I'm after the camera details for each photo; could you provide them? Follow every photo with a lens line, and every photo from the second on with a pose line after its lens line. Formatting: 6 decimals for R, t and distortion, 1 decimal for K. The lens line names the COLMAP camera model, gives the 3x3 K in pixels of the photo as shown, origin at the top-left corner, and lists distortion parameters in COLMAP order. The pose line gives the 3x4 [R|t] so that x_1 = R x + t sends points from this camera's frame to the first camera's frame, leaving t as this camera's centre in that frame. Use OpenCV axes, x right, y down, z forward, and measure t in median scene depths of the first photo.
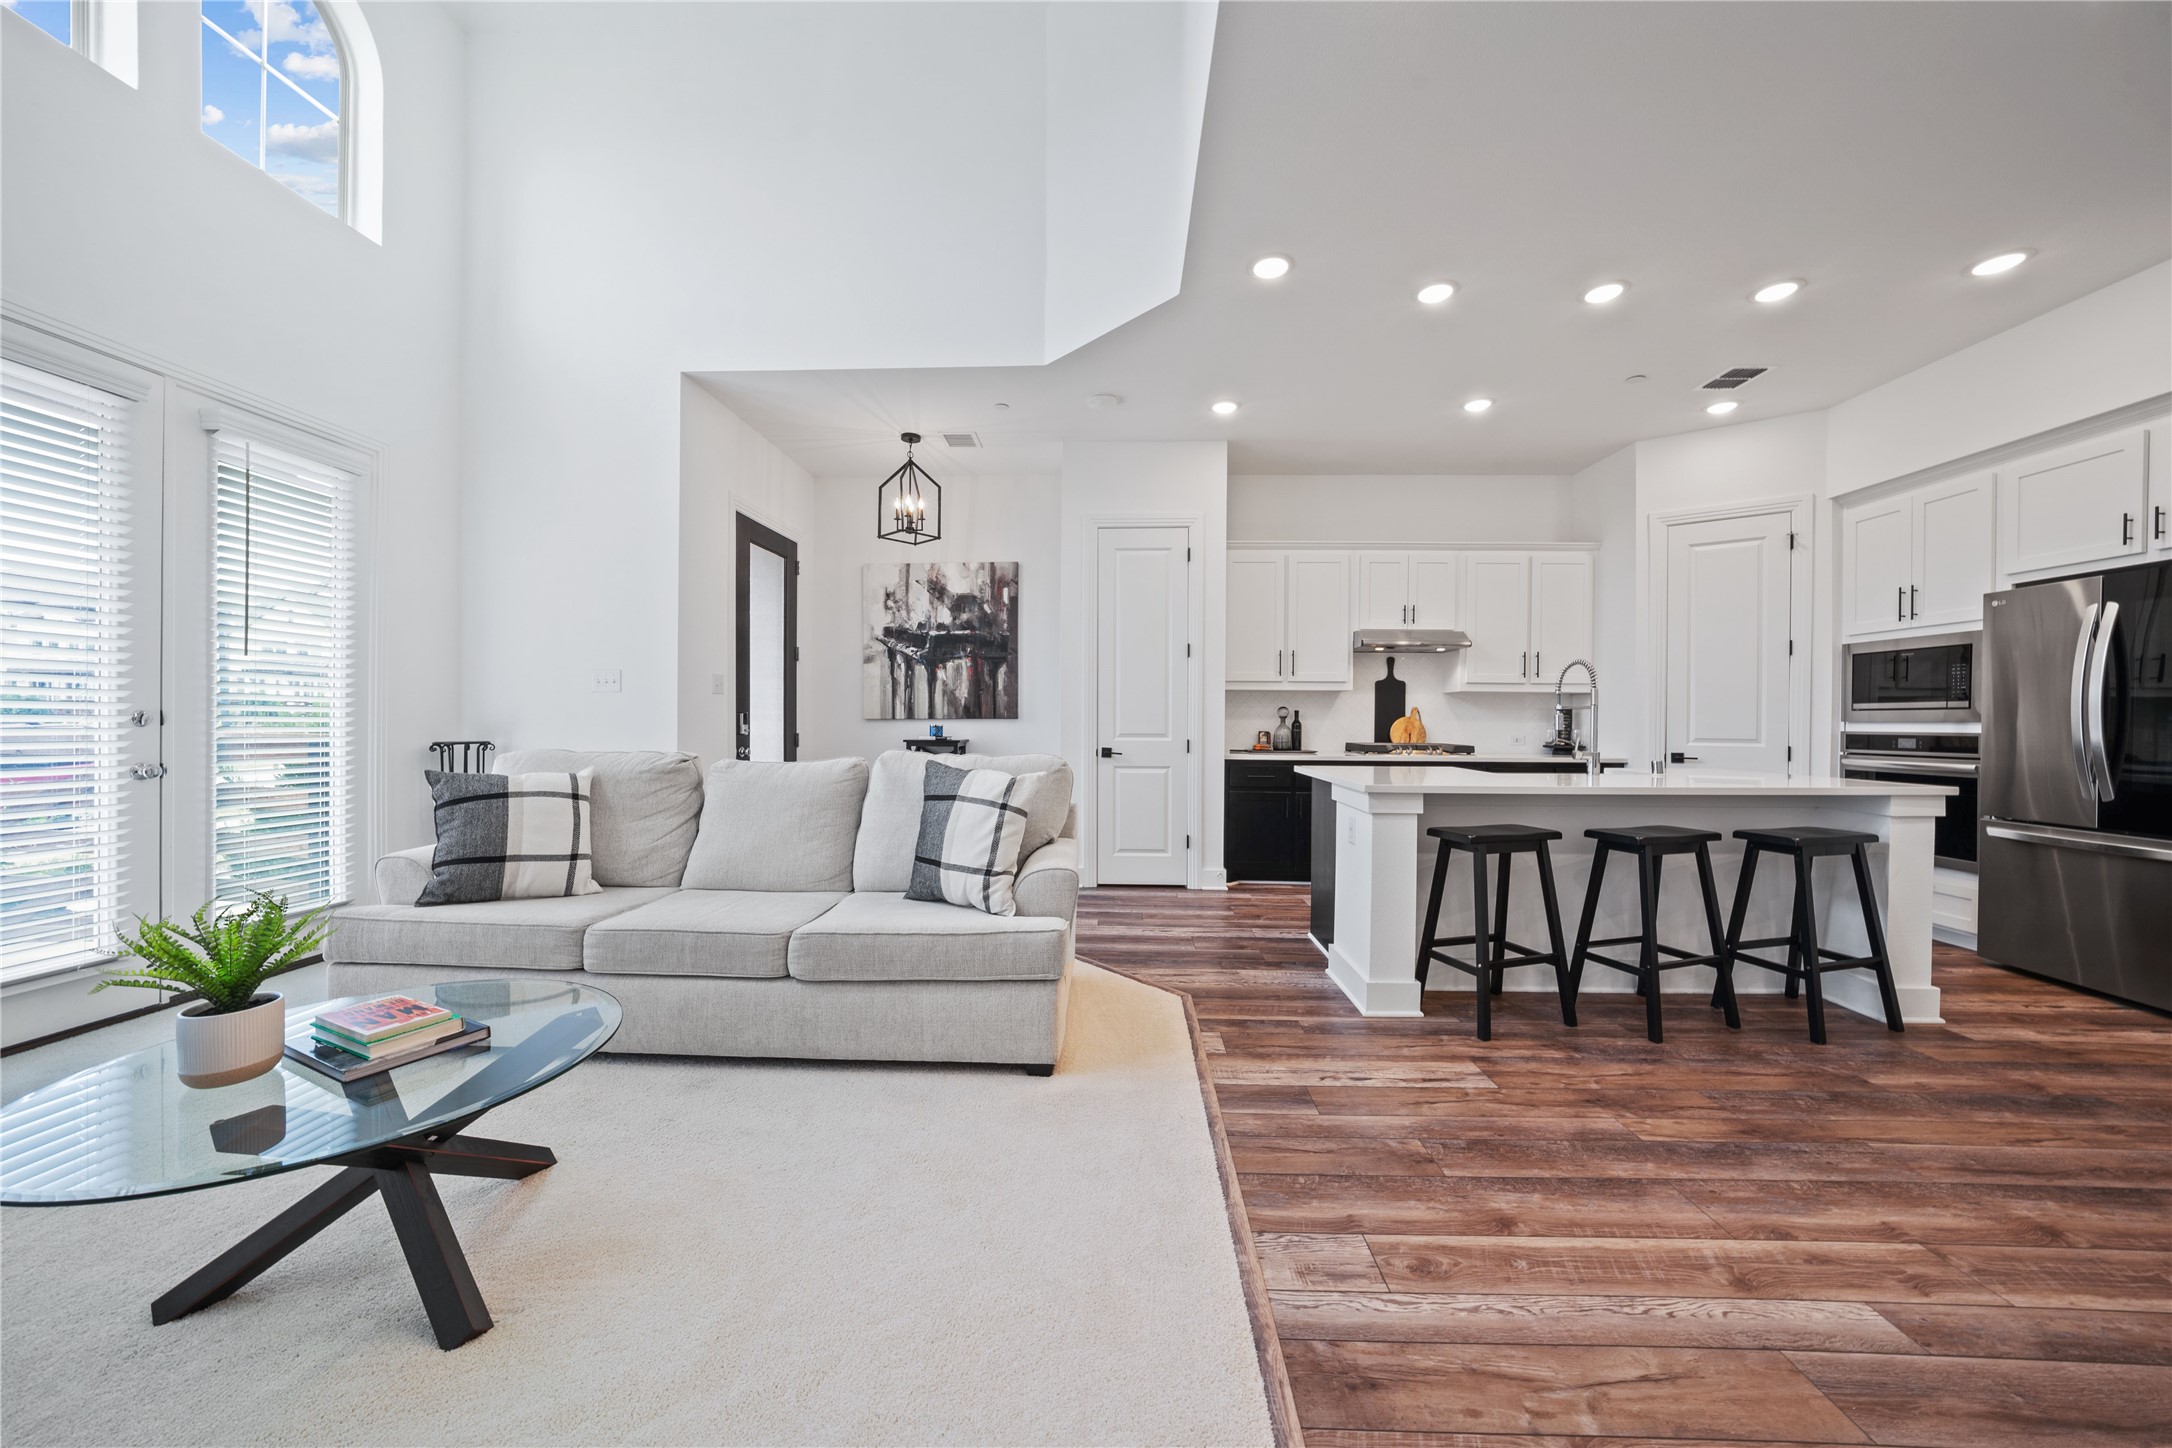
lens RADIAL K [[757.7, 0, 1092.8], [0, 757.7, 722.8], [0, 0, 1]] dist [-0.027413, 0.005556]
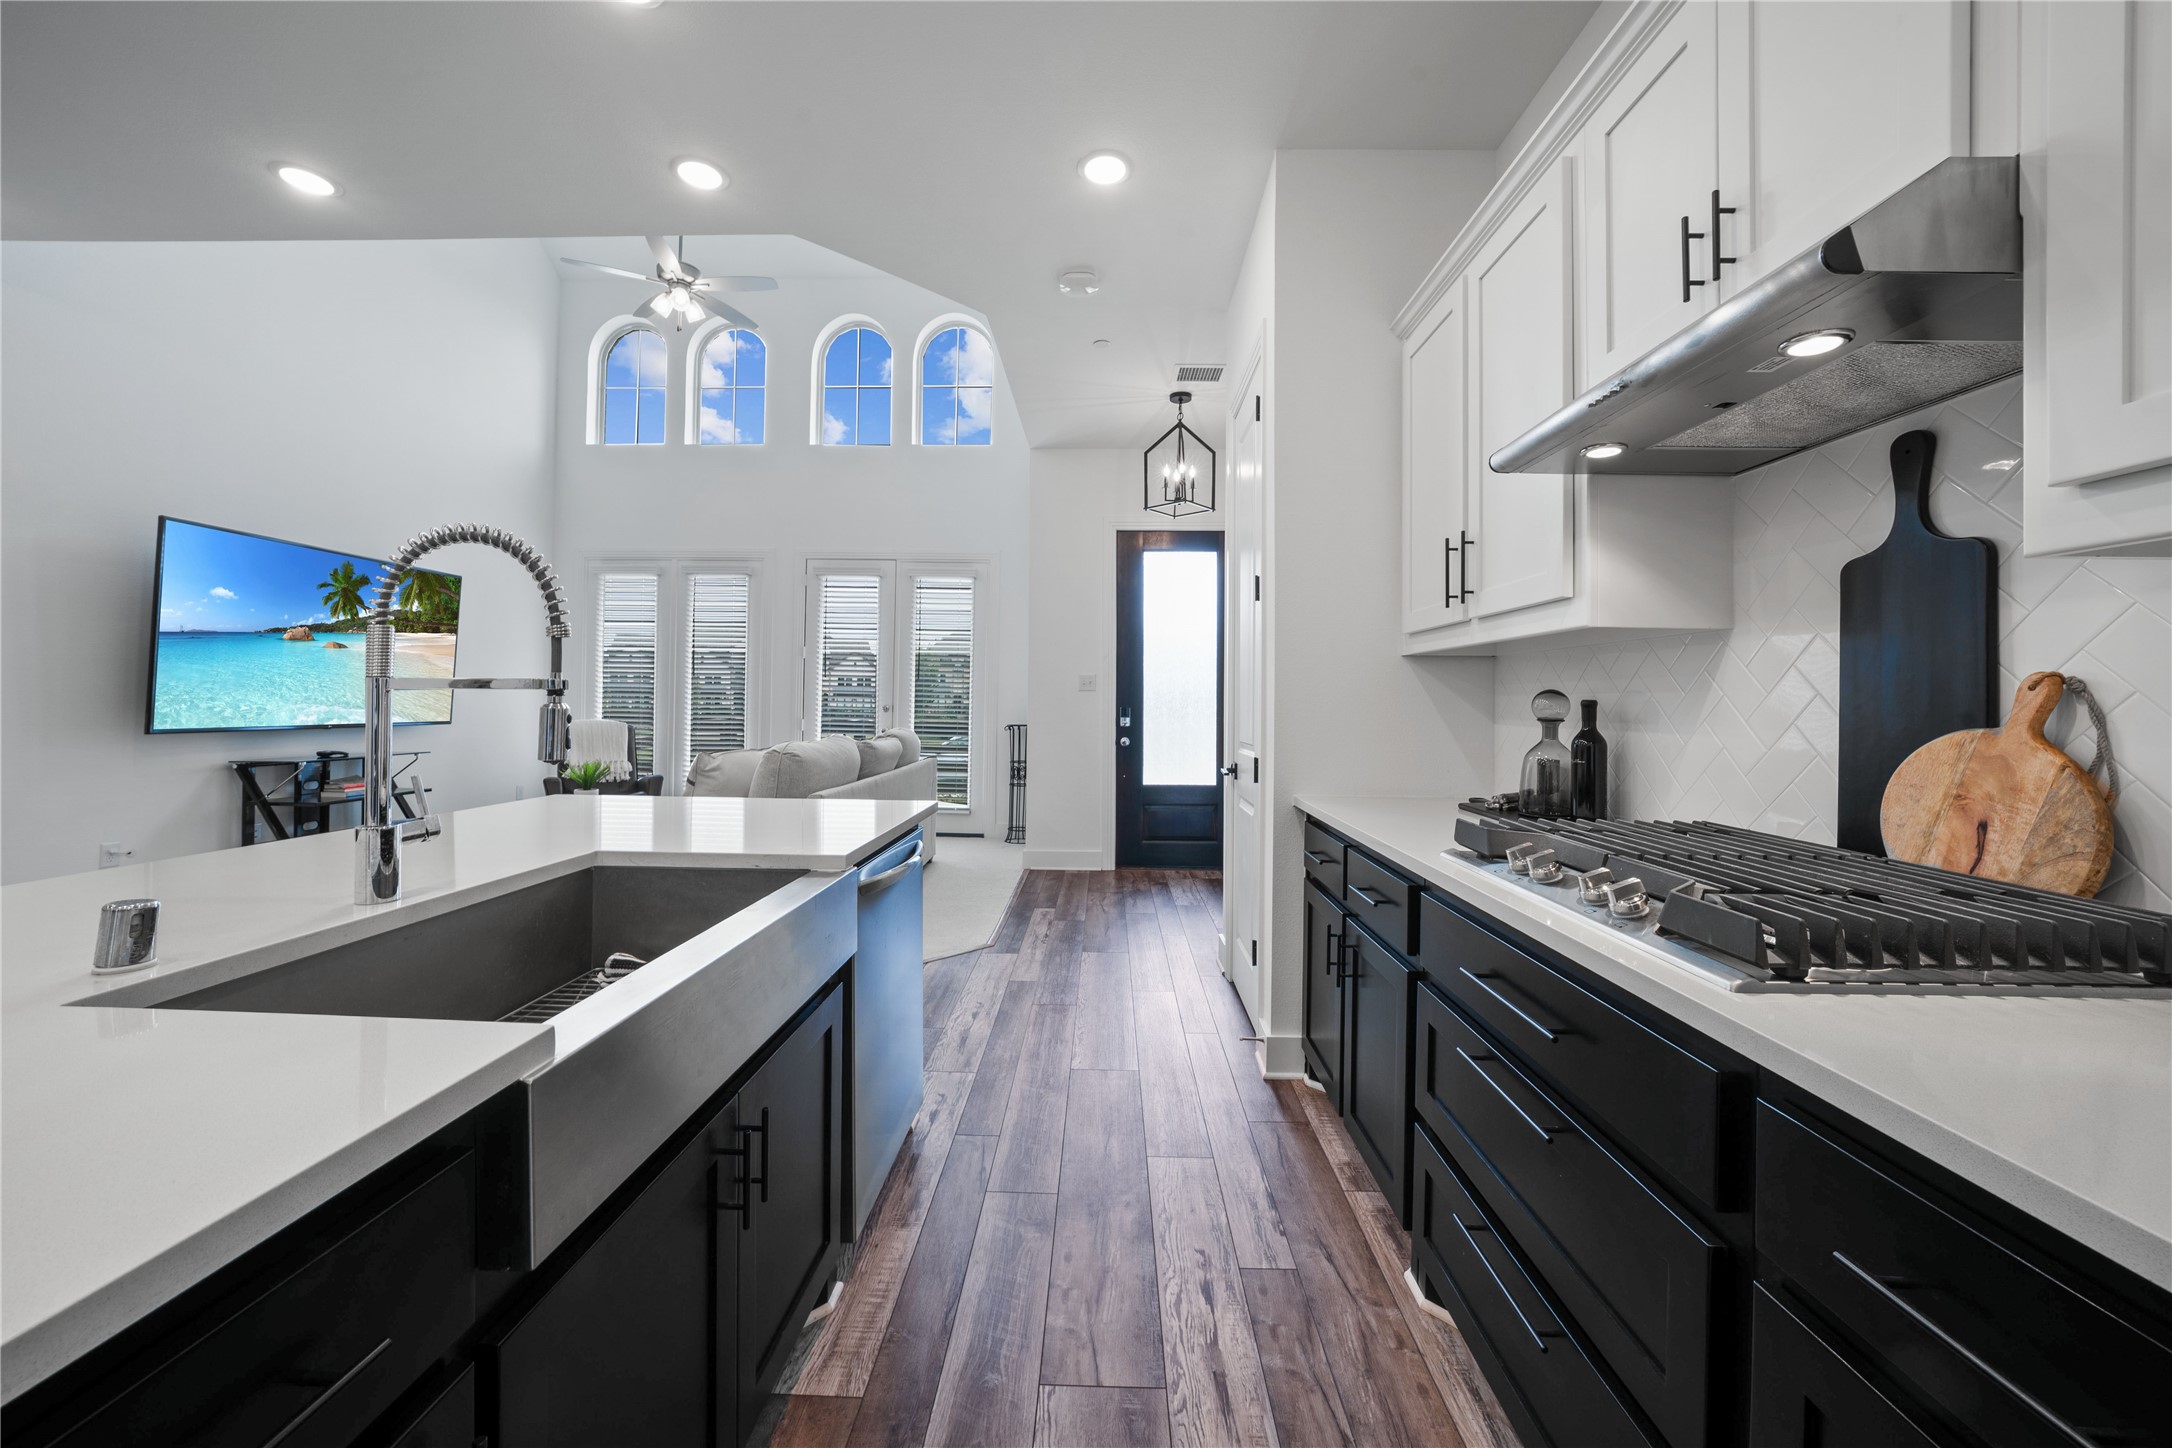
lens RADIAL K [[795.3, 0, 1085.1], [0, 795.3, 695.5], [0, 0, 1]] dist [-0.014961, 0.003695]
pose [[0.008867, -0.015024, -0.999848, 0.685442], [-0.018164, 0.999720, -0.015183, -0.010807], [0.999796, 0.018296, 0.008592, 0.883660]]
